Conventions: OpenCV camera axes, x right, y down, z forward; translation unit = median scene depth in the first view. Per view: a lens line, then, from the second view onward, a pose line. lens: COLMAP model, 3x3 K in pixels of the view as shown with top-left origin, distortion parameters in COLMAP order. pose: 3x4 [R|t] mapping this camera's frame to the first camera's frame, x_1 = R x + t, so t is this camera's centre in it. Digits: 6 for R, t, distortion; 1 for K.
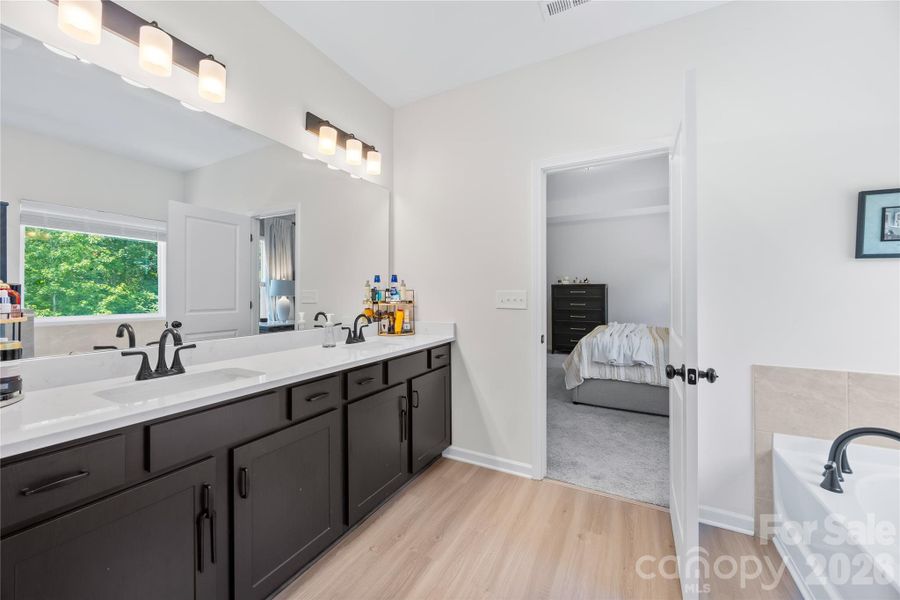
lens RADIAL K [[344.5, 0, 450.9], [0, 344.5, 295.1], [0, 0, 1]] dist [-0.002565, -0.000074]
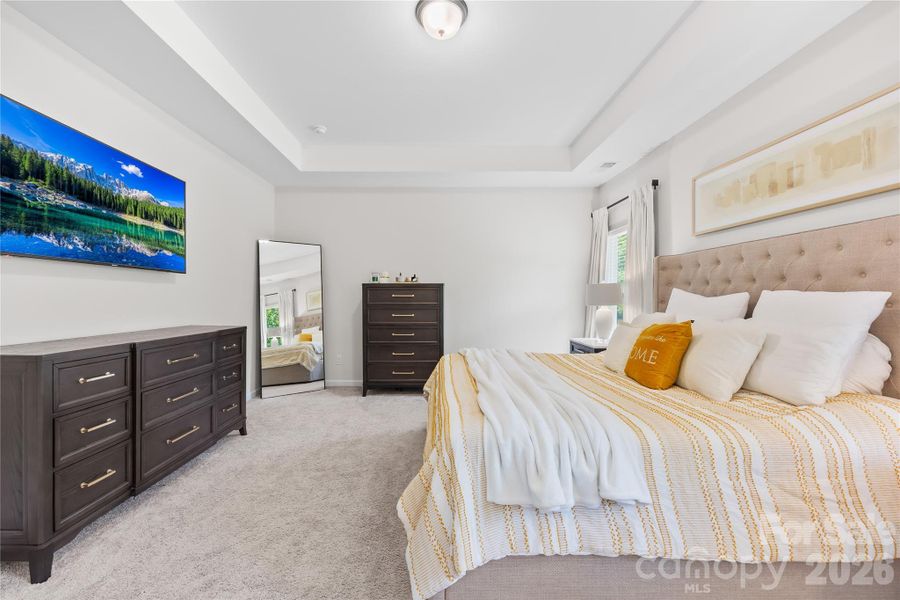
lens RADIAL K [[354.6, 0, 434.2], [0, 354.6, 300.6], [0, 0, 1]] dist [-0.003479, -0.000032]
pose [[0.882870, -0.000112, 0.469618, 0.202442], [-0.001520, 0.999994, 0.003095, -0.003607], [-0.469616, -0.003446, 0.882864, 0.714657]]
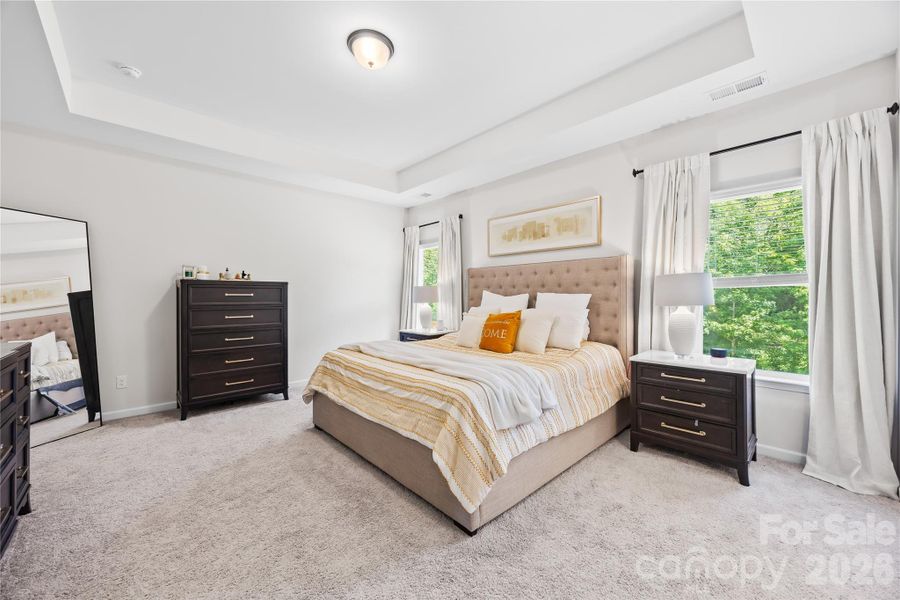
lens RADIAL K [[344.5, 0, 450.9], [0, 344.5, 295.1], [0, 0, 1]] dist [-0.002565, -0.000074]
pose [[0.317076, 0.006073, 0.948381, -0.095337], [0.003646, 0.999964, -0.007622, -0.004932], [-0.948393, 0.005875, 0.317042, 0.893988]]
